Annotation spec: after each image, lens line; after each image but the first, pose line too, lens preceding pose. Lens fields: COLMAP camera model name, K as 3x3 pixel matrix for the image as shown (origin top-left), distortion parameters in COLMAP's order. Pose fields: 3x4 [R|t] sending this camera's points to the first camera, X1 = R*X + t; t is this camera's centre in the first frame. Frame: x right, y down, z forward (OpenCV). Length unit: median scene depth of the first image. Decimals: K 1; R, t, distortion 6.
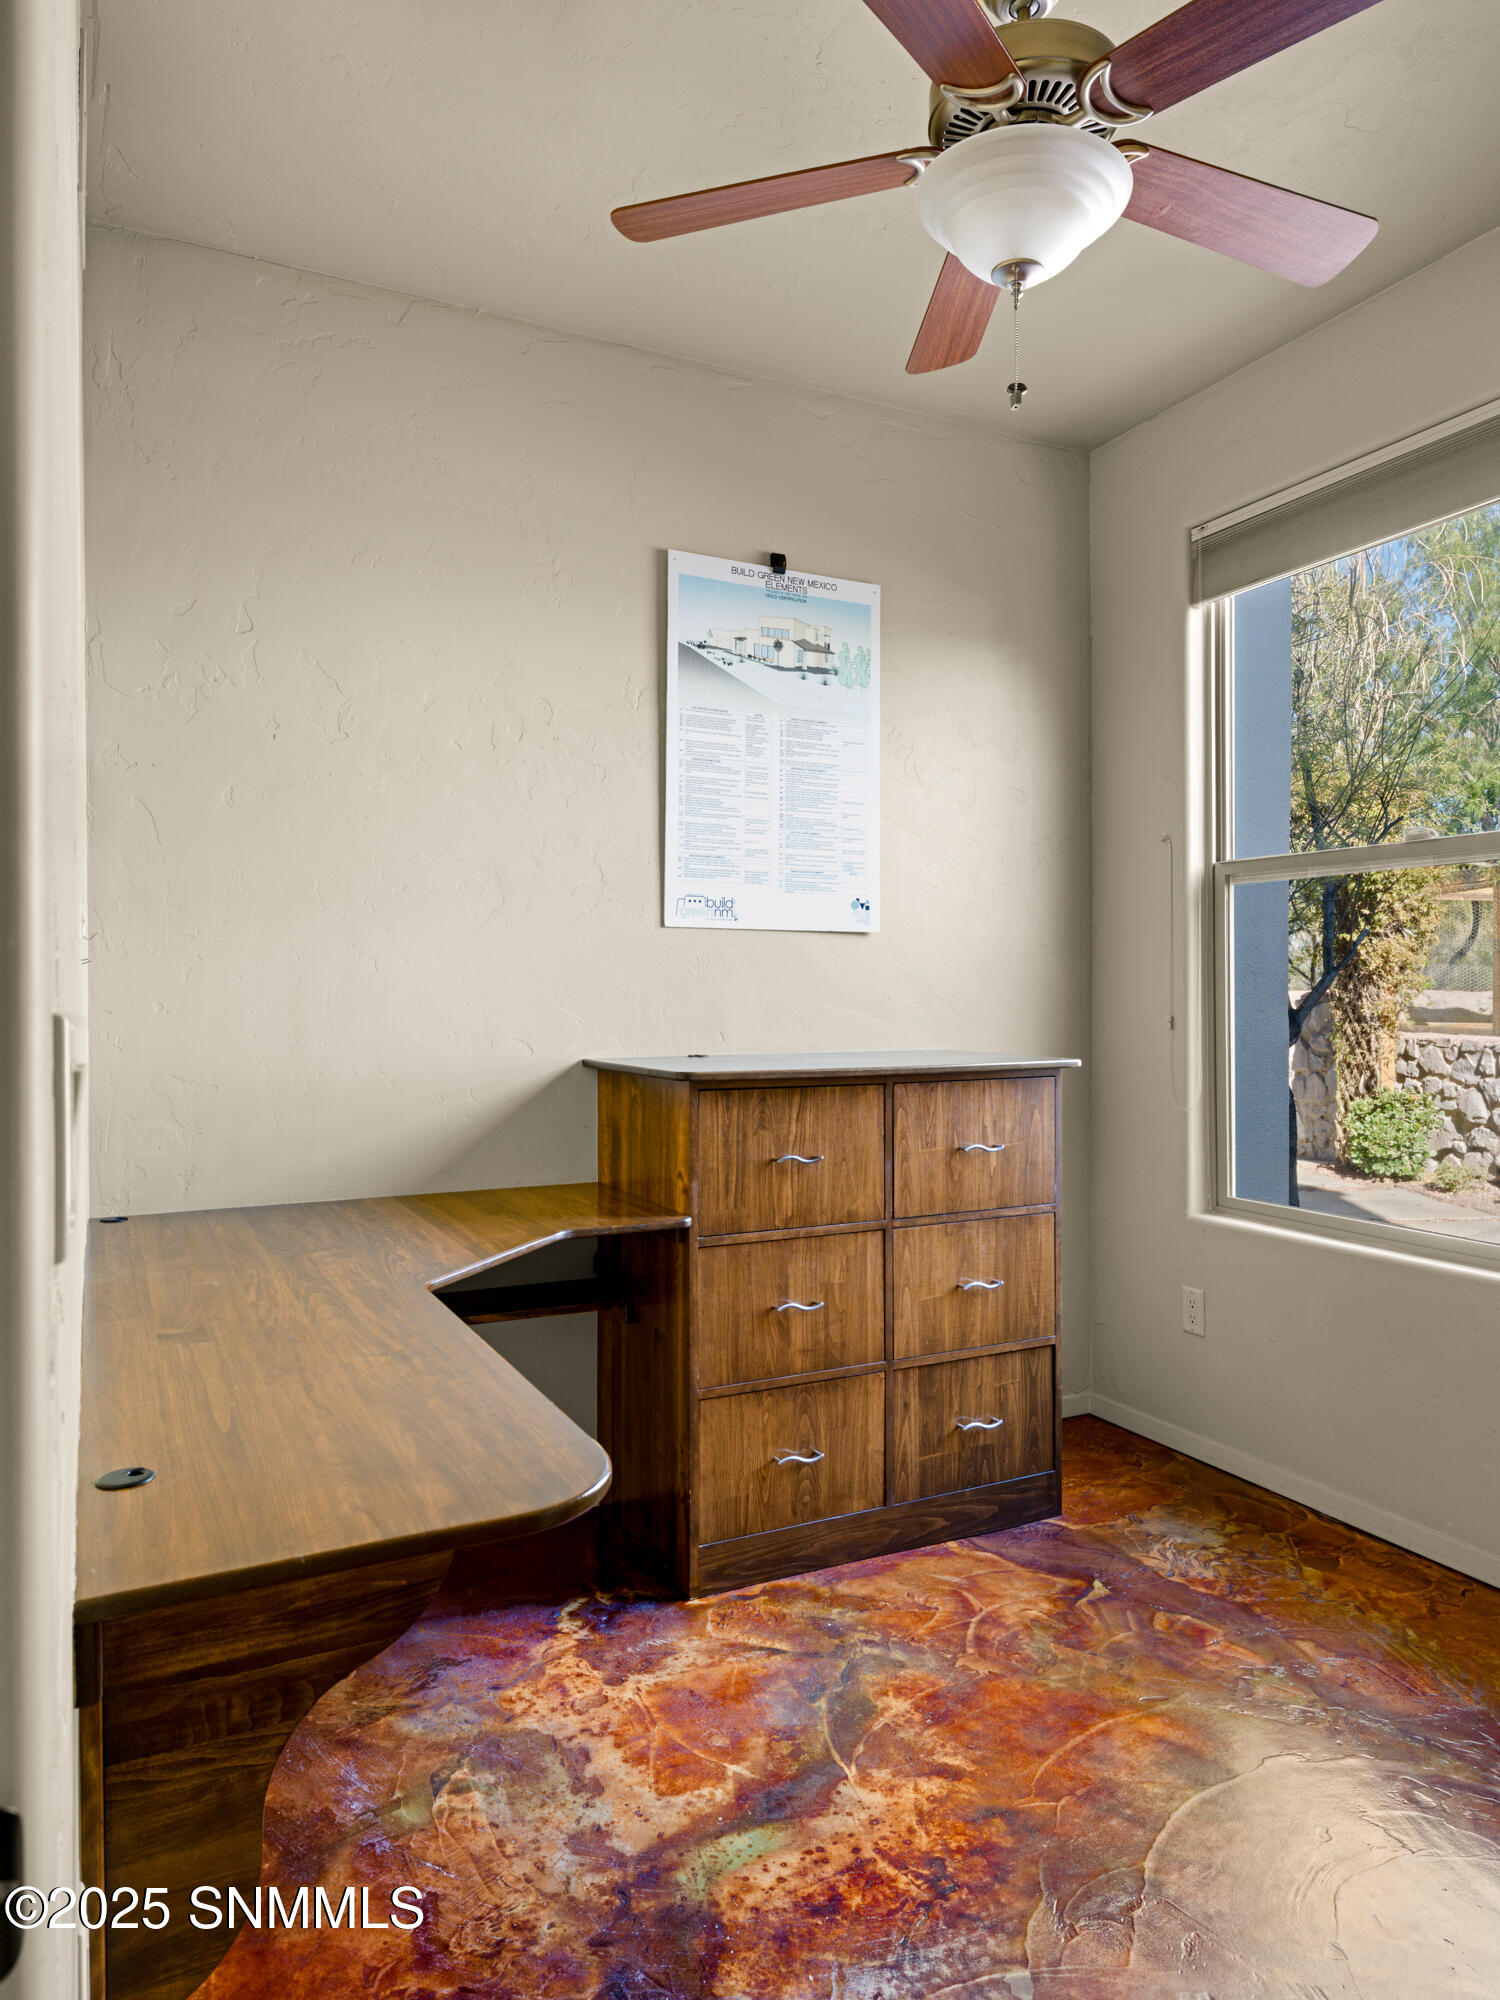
lens RADIAL K [[1297.0, 0, 755.0], [0, 1297.0, 989.6], [0, 0, 1]] dist [-0.001207, 0.000296]
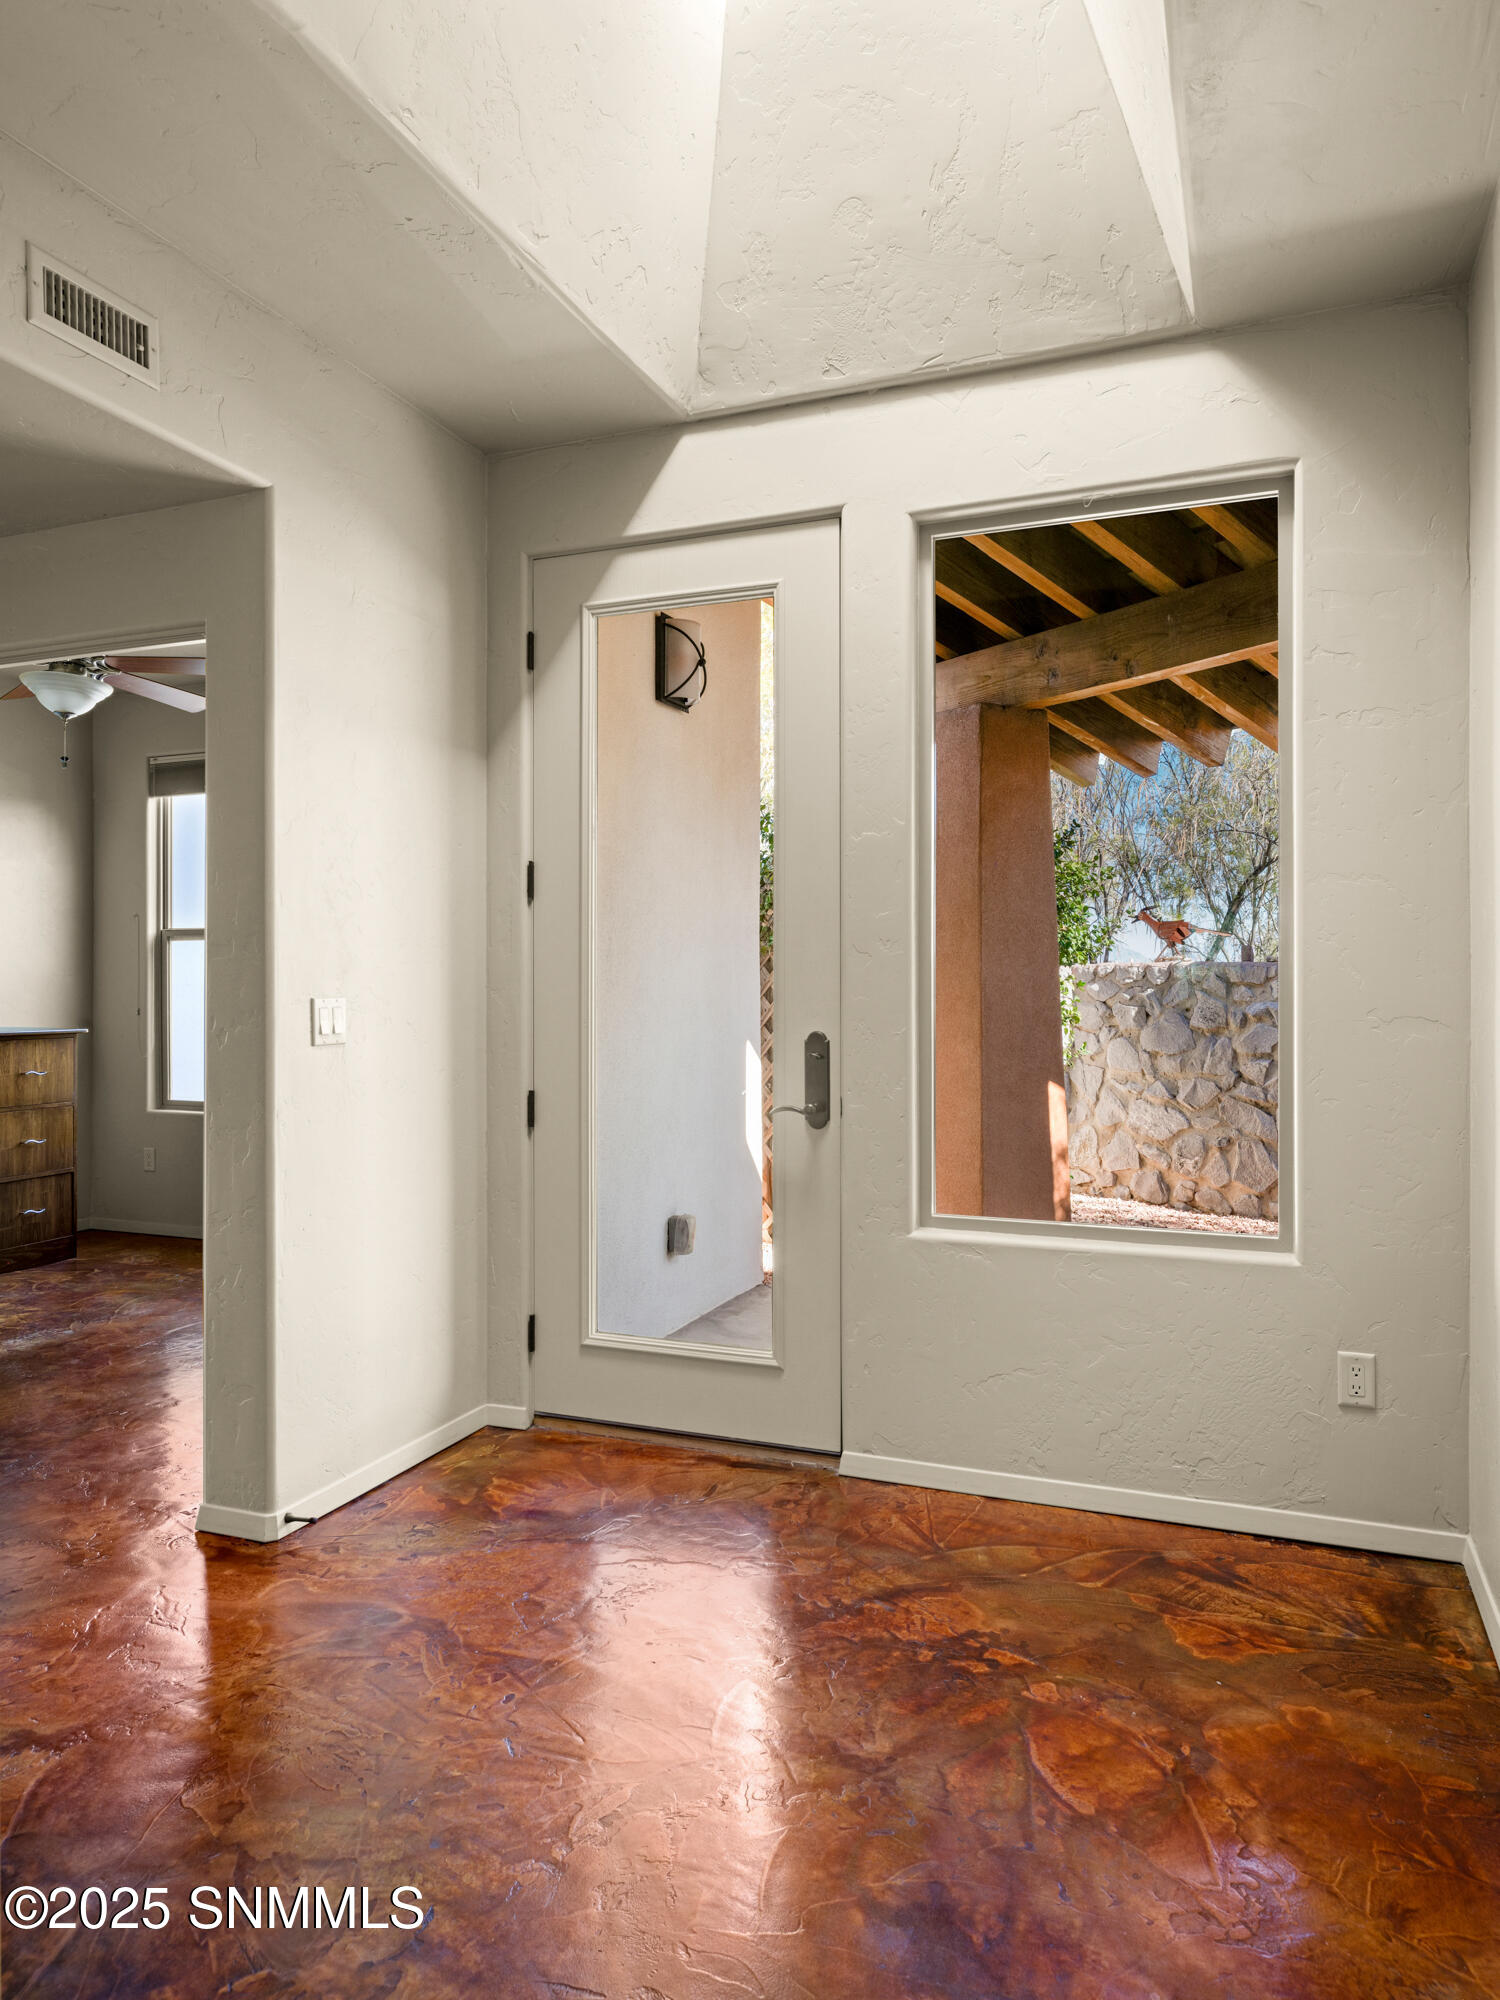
lens RADIAL K [[1297.0, 0, 757.1], [0, 1297.0, 998.5], [0, 0, 1]] dist [-0.001207, 0.000296]
pose [[0.743563, 0.001639, 0.668664, -0.340285], [-0.005618, 0.999977, 0.003796, -0.007888], [-0.668642, -0.006579, 0.743555, -1.257034]]
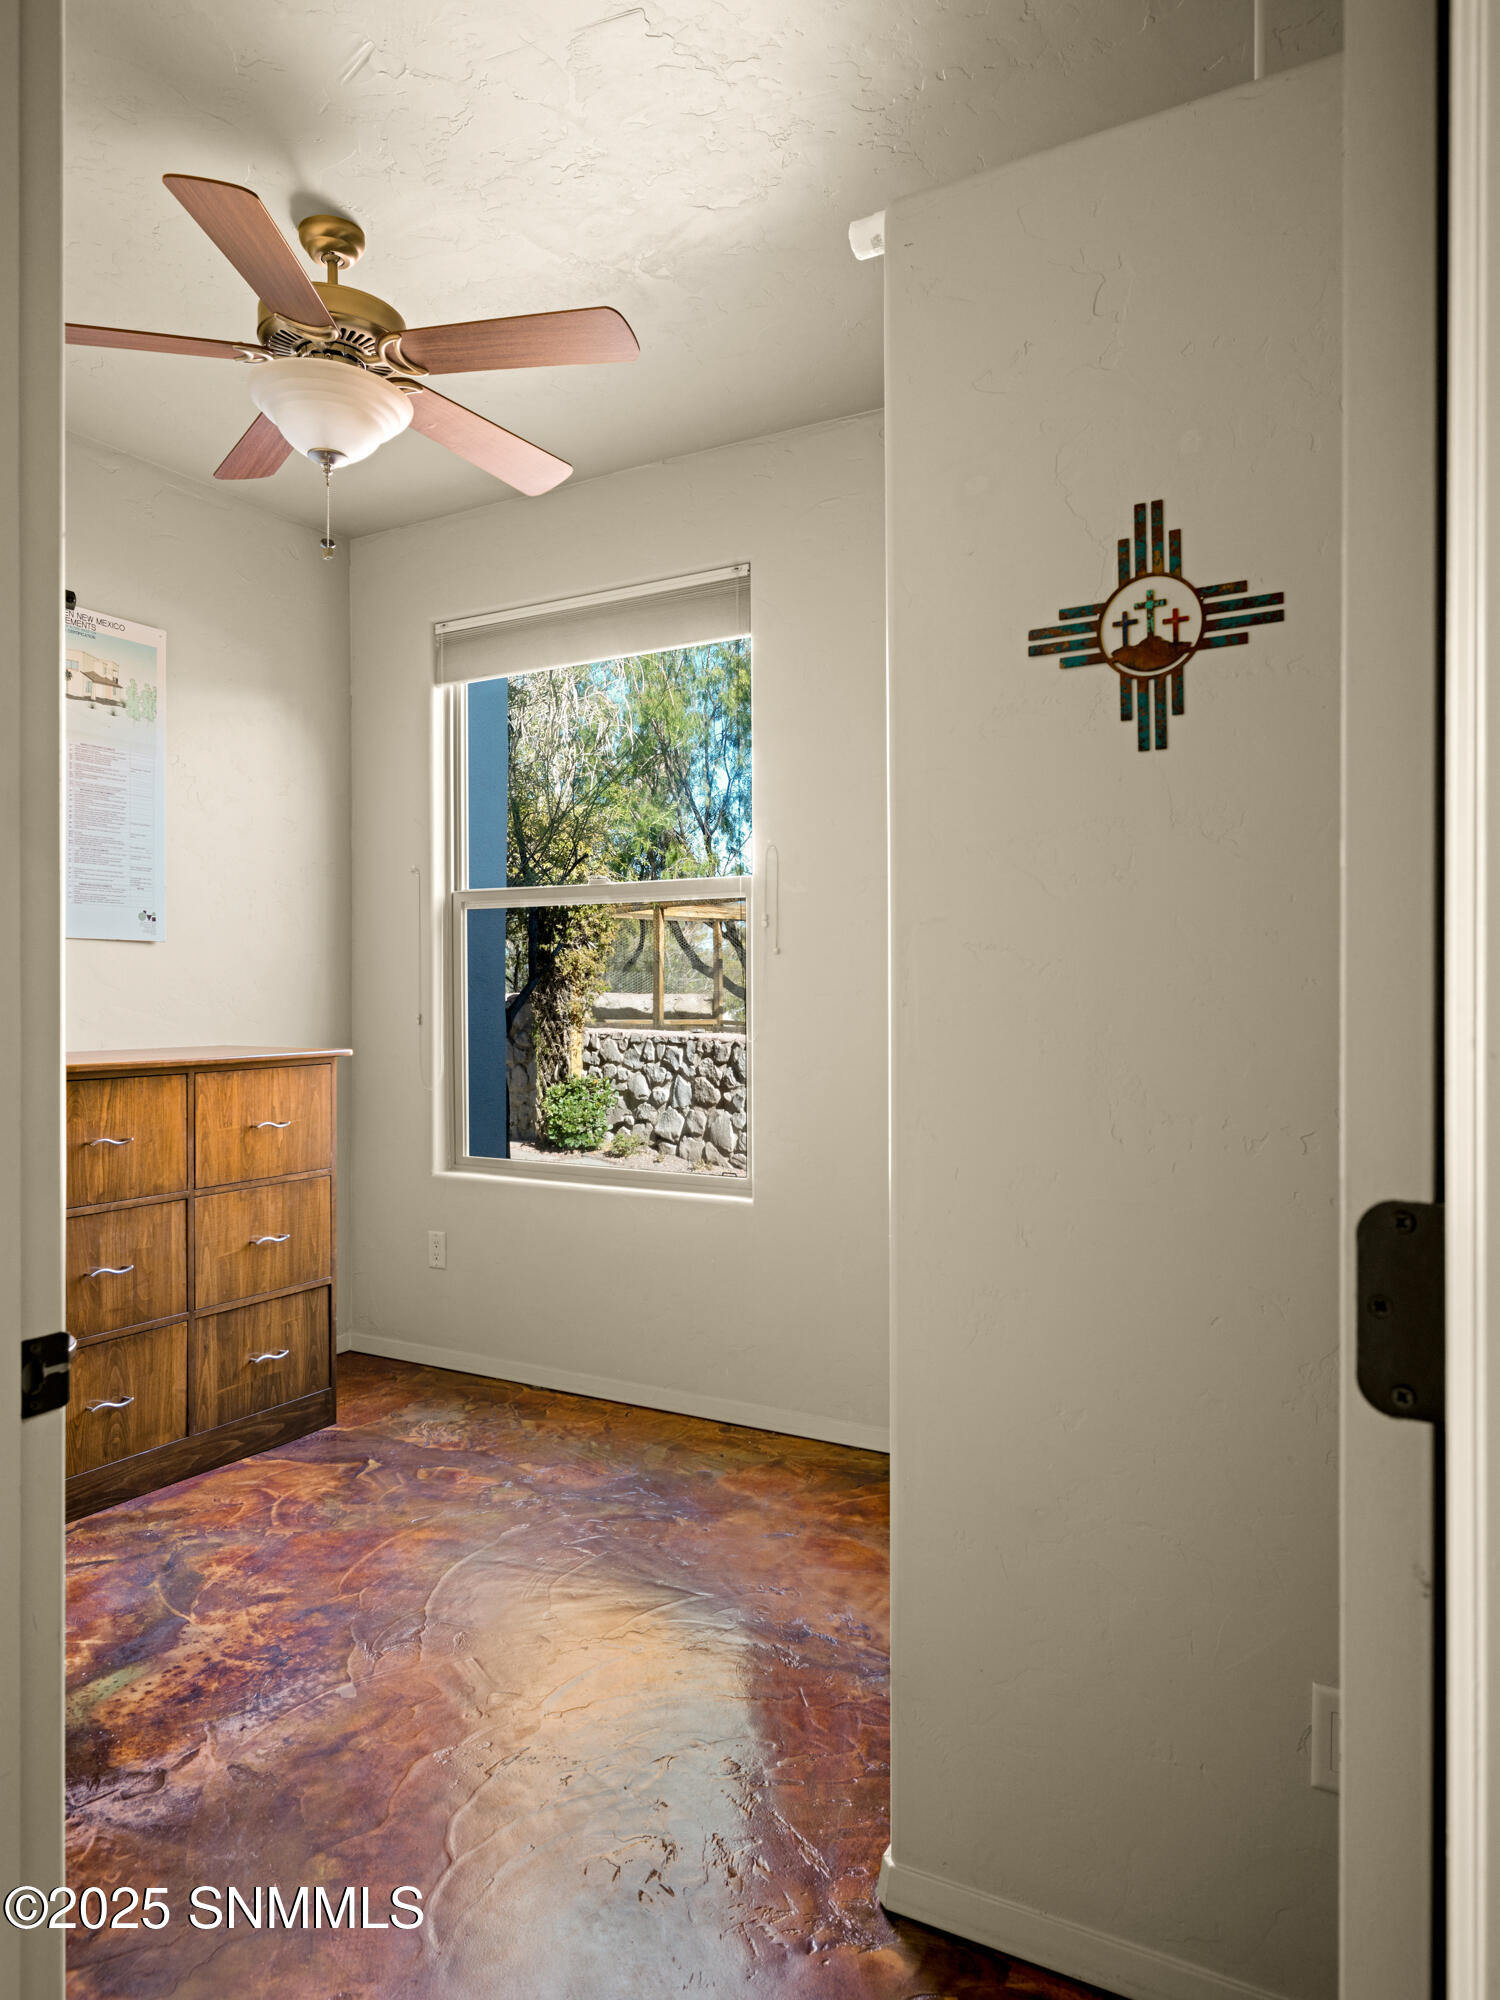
lens RADIAL K [[1297.0, 0, 745.4], [0, 1297.0, 986.3], [0, 0, 1]] dist [-0.001207, 0.000296]
pose [[0.834109, 0.001190, 0.551598, -0.122529], [0.001463, 0.999989, -0.004369, -0.000041], [-0.551598, 0.004451, 0.834099, -0.244910]]
